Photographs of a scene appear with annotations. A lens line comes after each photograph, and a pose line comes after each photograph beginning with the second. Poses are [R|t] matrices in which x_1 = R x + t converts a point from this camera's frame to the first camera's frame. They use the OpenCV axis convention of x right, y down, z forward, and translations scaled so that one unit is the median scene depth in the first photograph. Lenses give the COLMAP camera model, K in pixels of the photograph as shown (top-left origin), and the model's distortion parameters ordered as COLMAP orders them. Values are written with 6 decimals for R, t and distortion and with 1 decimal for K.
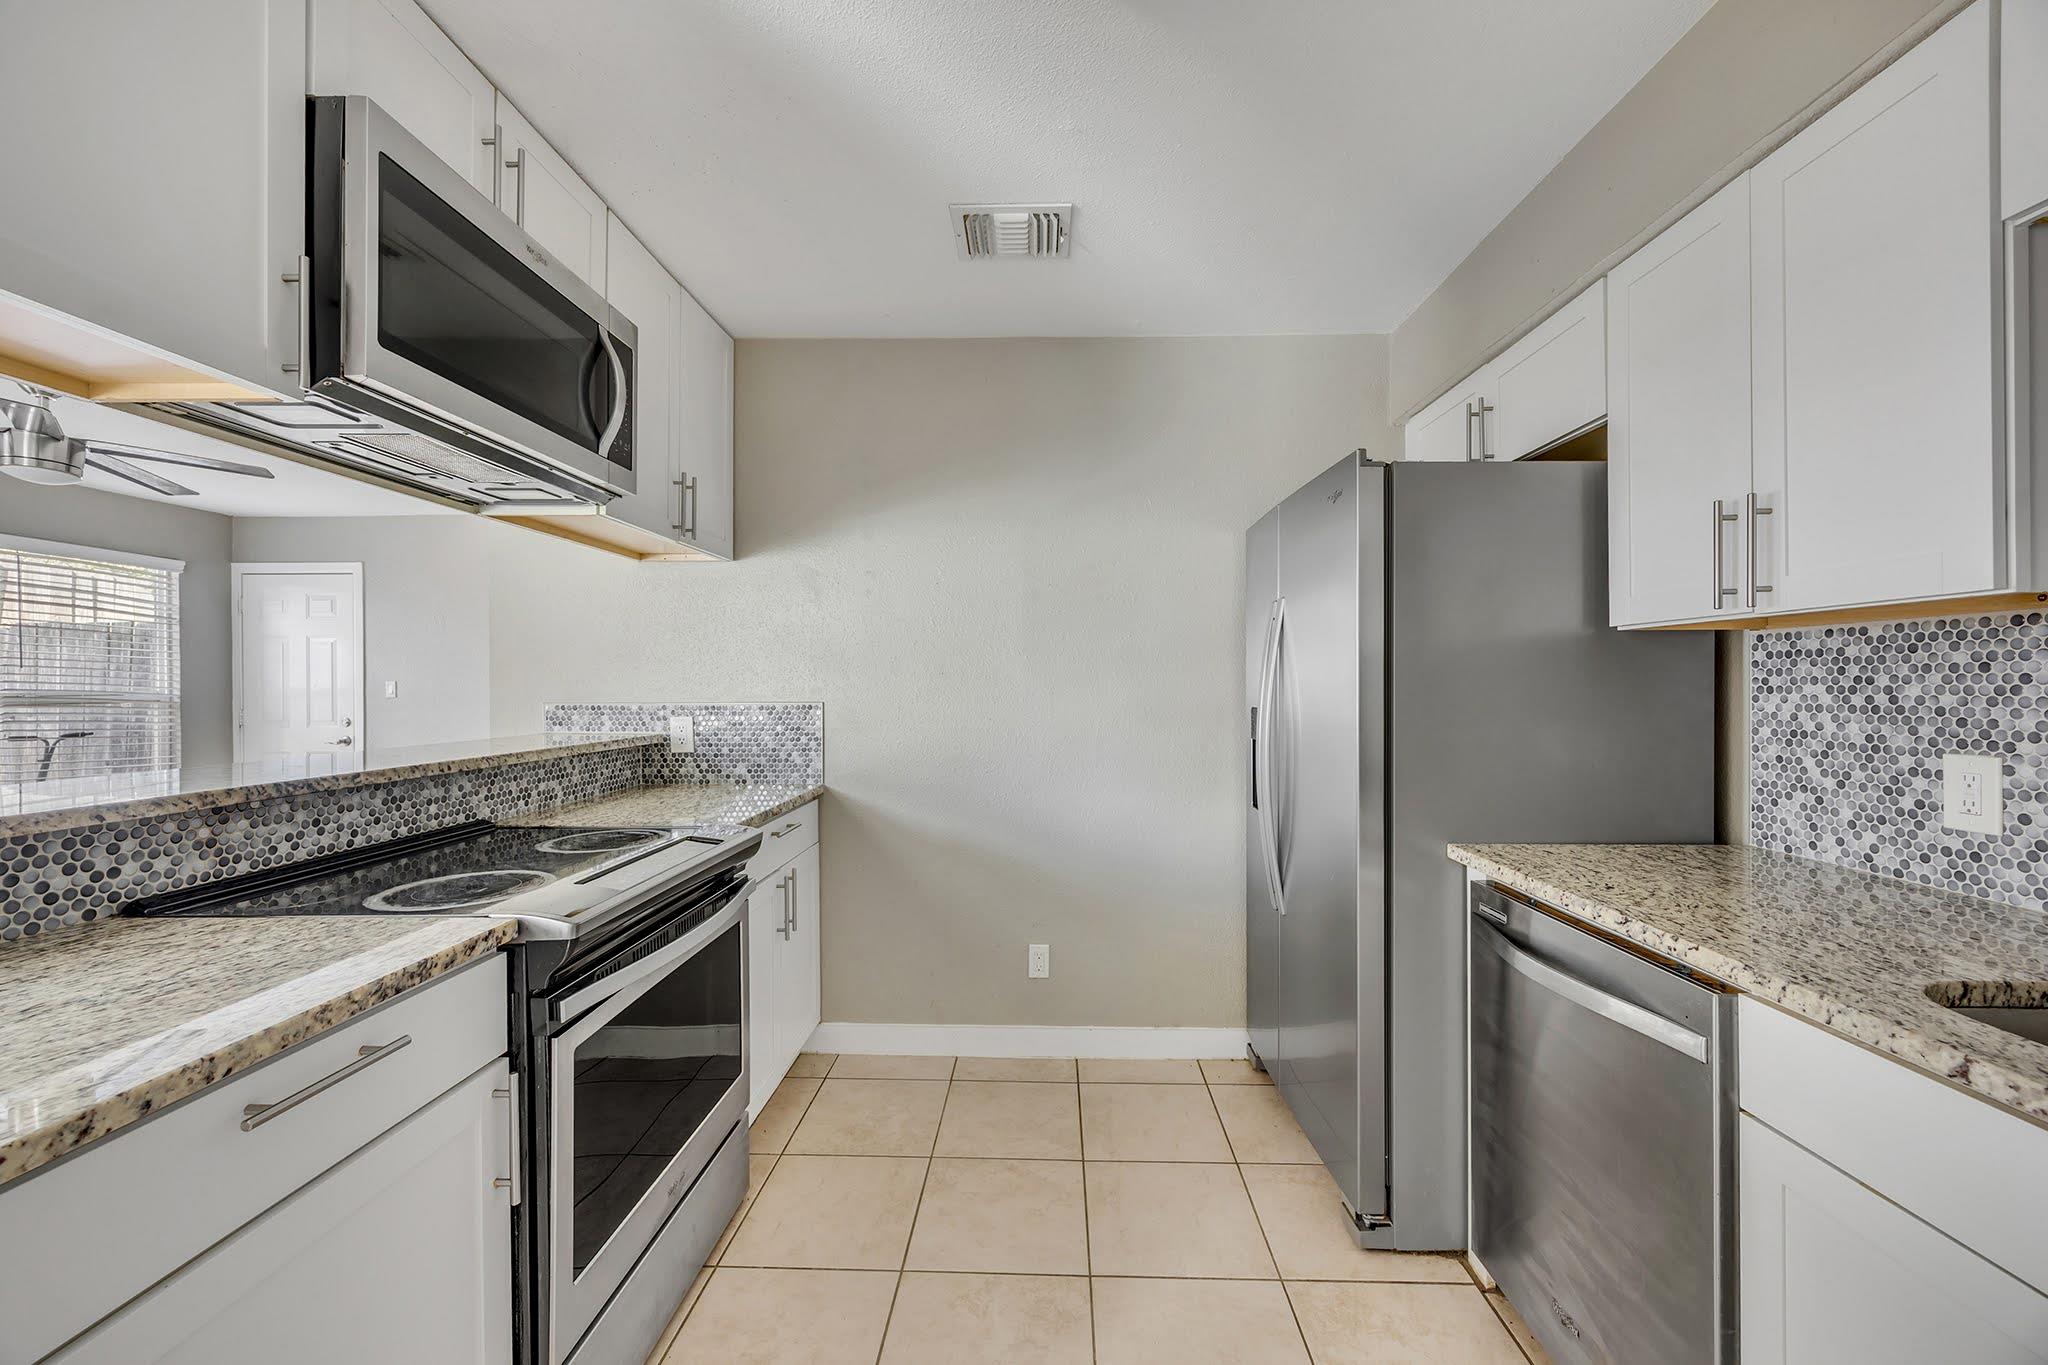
lens RADIAL K [[786.4, 0, 1036.0], [0, 786.4, 683.7], [0, 0, 1]] dist [0.001399, 0.000010]
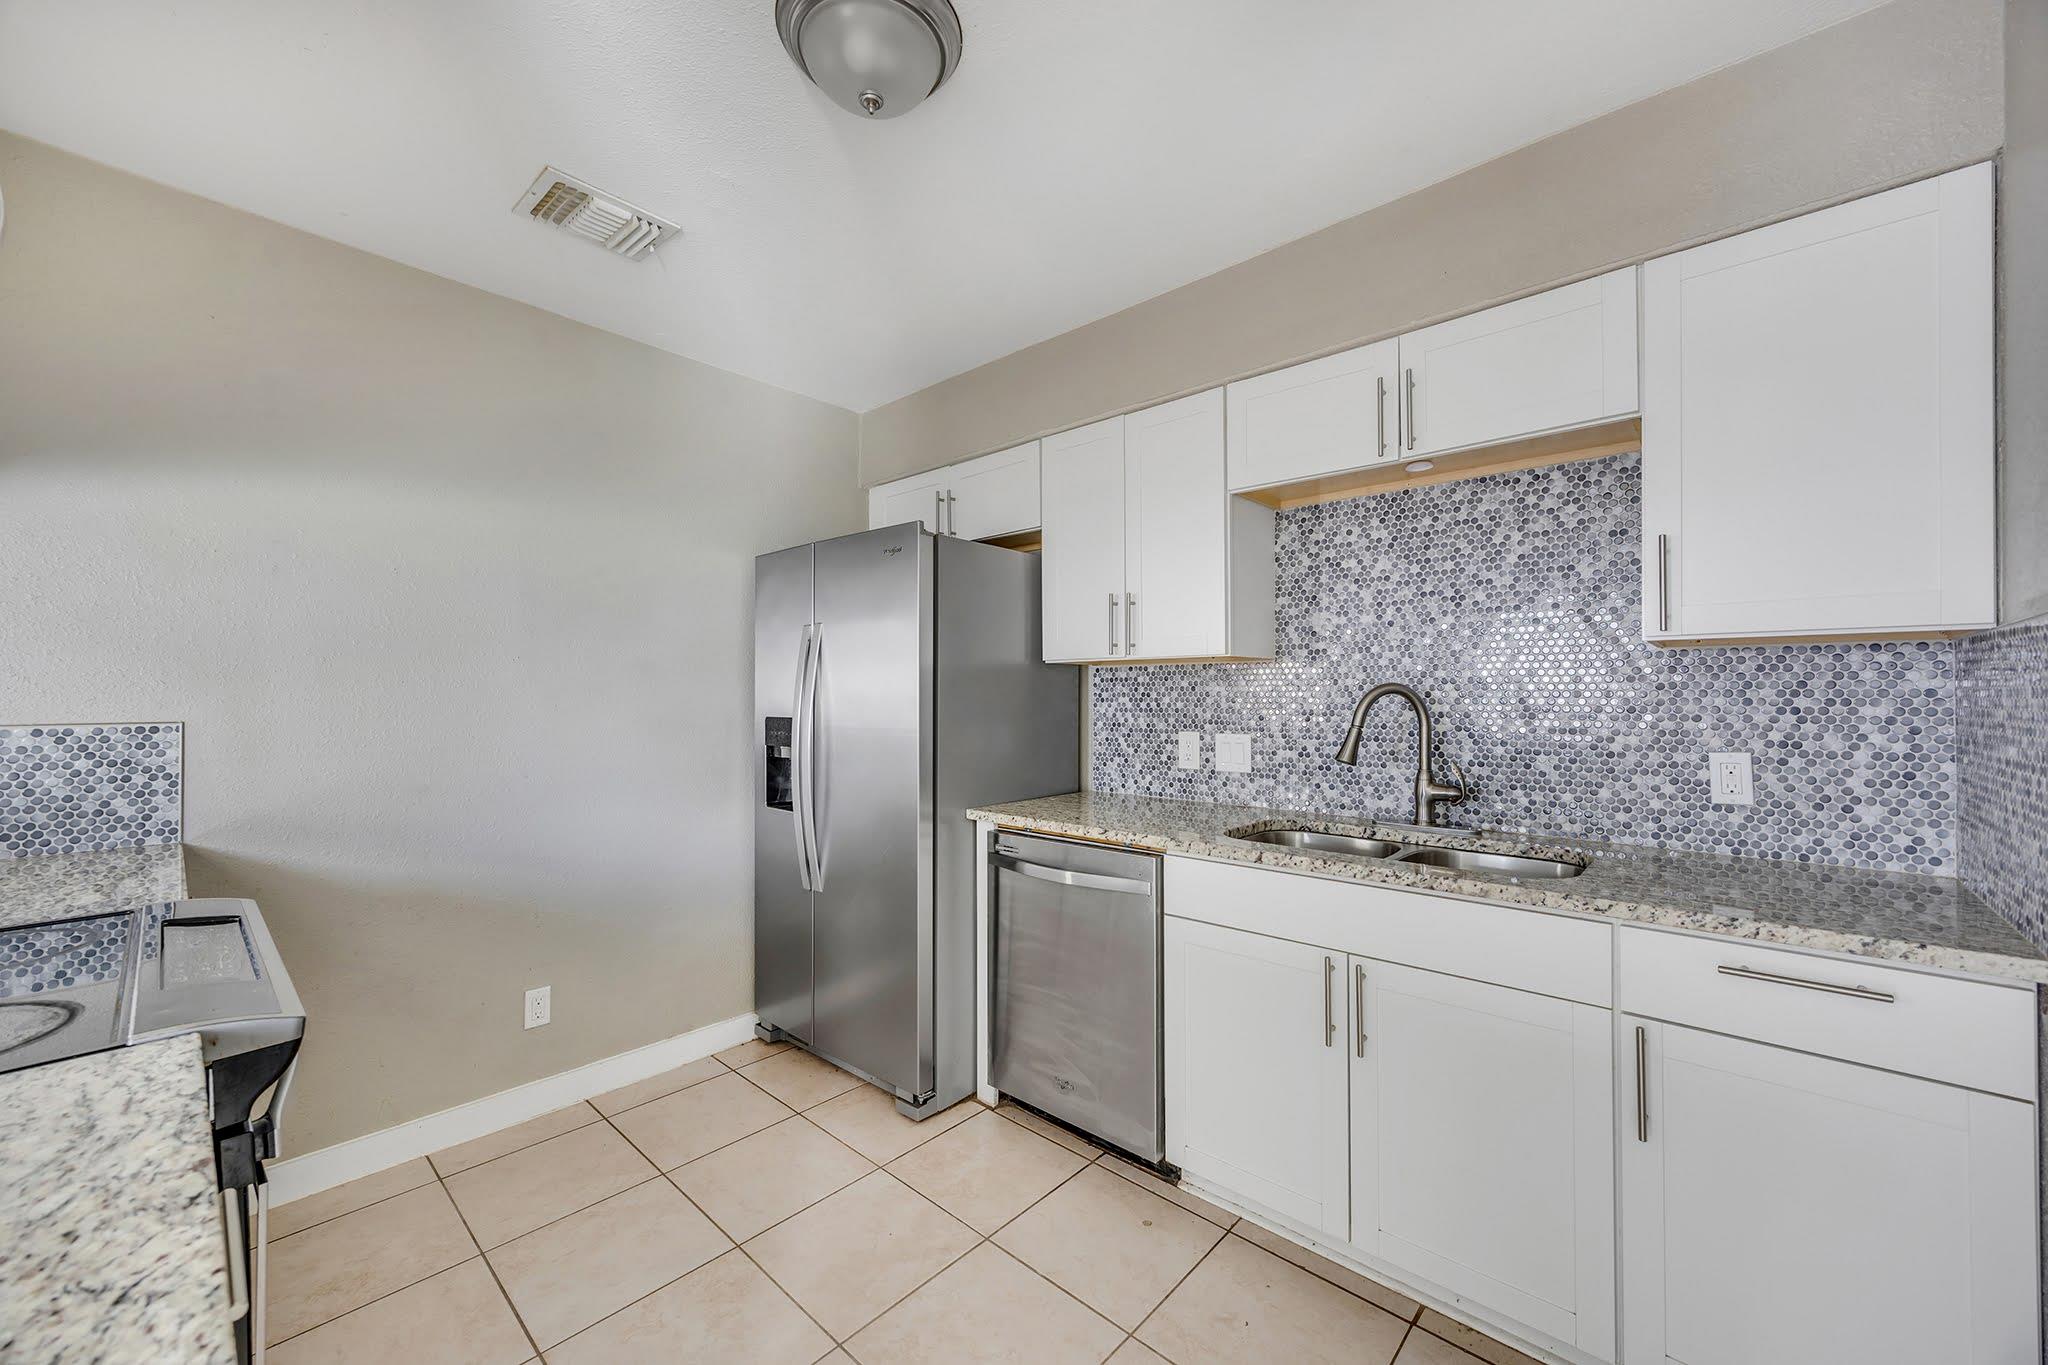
lens RADIAL K [[786.4, 0, 1034.3], [0, 786.4, 687.5], [0, 0, 1]] dist [0.001399, 0.000010]
pose [[0.643959, 0.010509, 0.764988, -0.482915], [-0.001717, 0.999923, -0.012291, 0.001581], [-0.765058, 0.006602, 0.643927, -0.008067]]
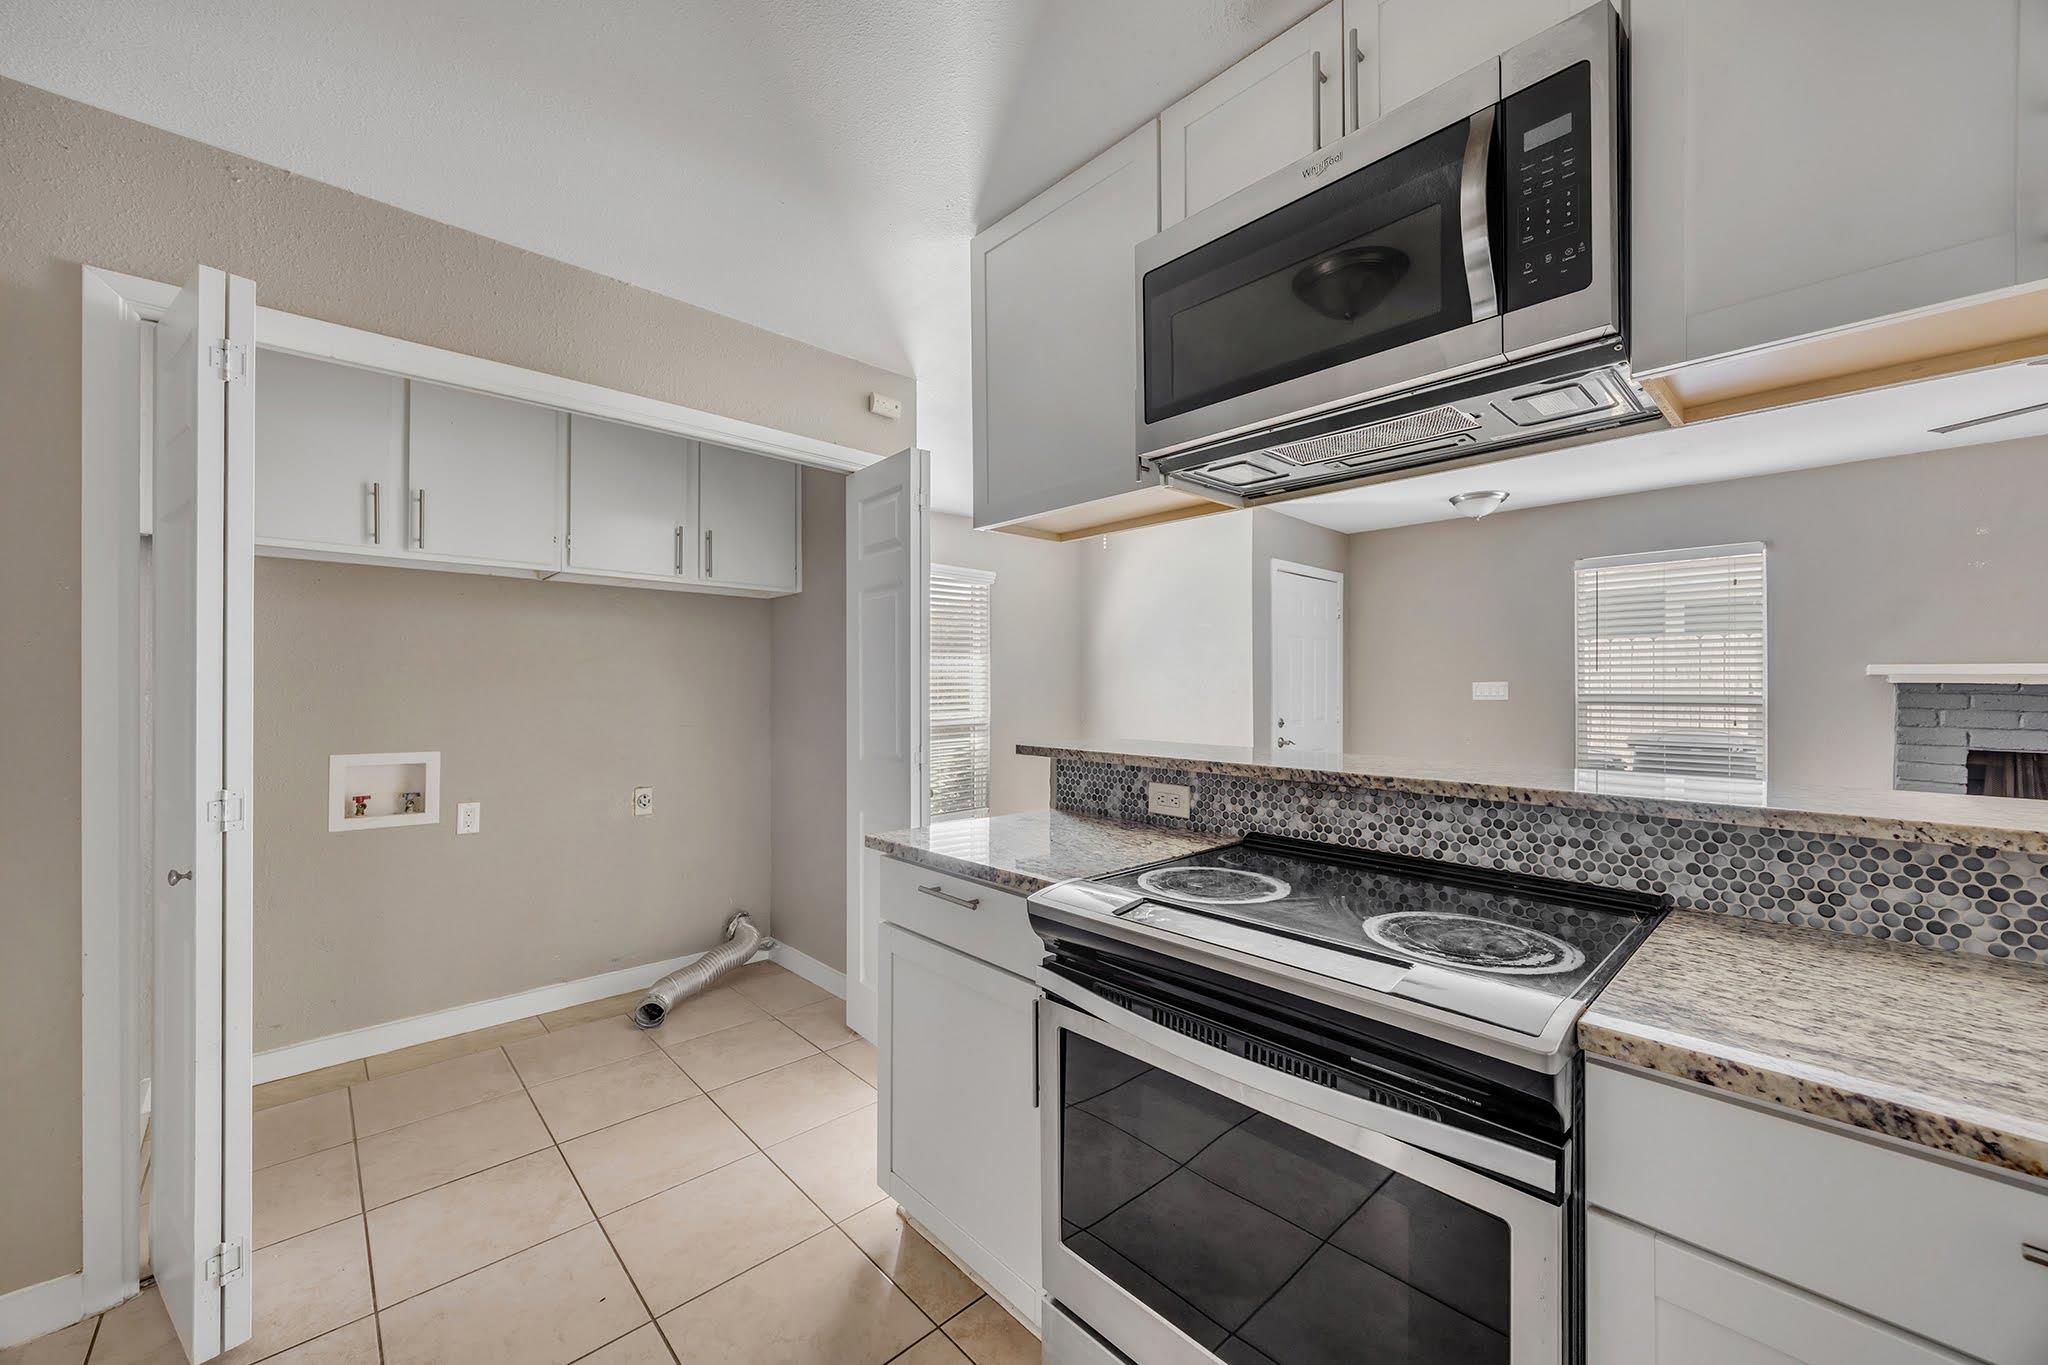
lens RADIAL K [[786.4, 0, 1025.9], [0, 786.4, 681.9], [0, 0, 1]] dist [0.001399, 0.000010]
pose [[-0.713688, -0.003831, -0.700454, 0.138245], [-0.000879, 0.999989, -0.004573, -0.001123], [0.700464, -0.002648, -0.713683, 1.191542]]
